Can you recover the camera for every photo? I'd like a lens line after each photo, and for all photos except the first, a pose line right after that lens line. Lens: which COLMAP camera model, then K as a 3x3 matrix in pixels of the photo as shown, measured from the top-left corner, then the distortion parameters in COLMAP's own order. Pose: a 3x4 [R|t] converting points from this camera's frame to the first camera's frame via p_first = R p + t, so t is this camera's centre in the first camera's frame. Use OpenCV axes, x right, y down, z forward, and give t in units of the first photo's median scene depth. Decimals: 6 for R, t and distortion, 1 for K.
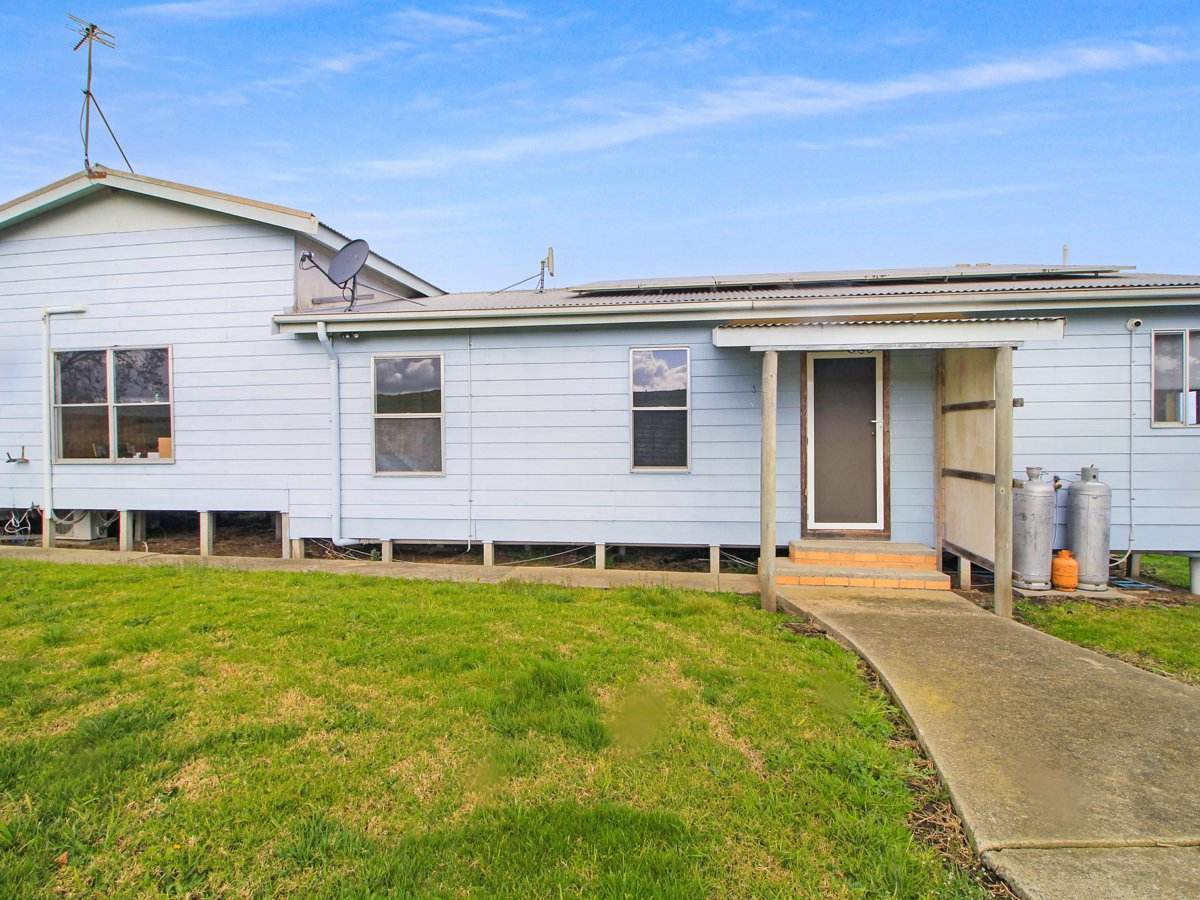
lens RADIAL K [[646.9, 0, 600.0], [0, 646.9, 450.0], [0, 0, 1]] dist [0.000763, 0.000198]
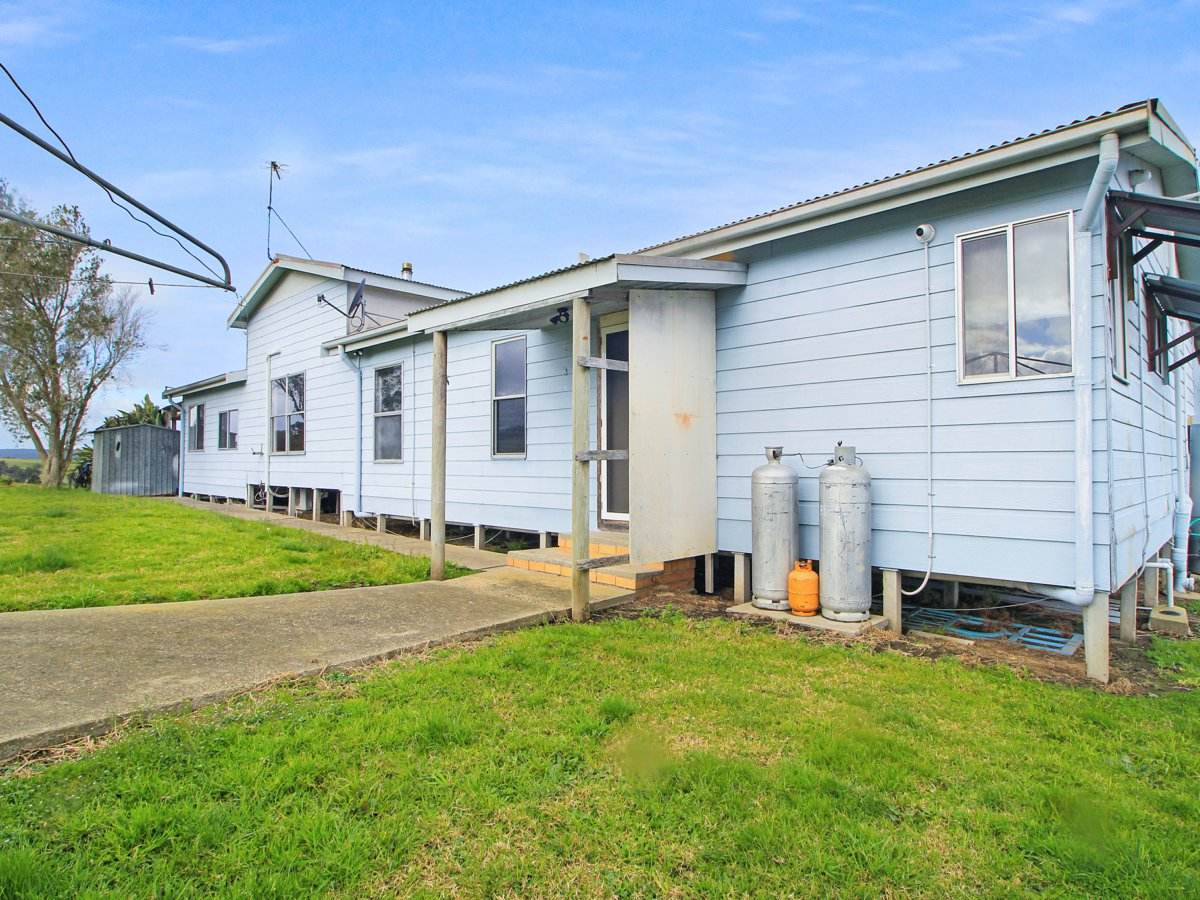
lens RADIAL K [[664.7, 0, 600.0], [0, 664.7, 450.0], [0, 0, 1]] dist [0.017530, -0.025202]
pose [[0.816887, -0.004825, -0.576778, 0.821013], [-0.009866, 0.999702, -0.022337, 0.043217], [0.576713, 0.023937, 0.816596, 0.213437]]
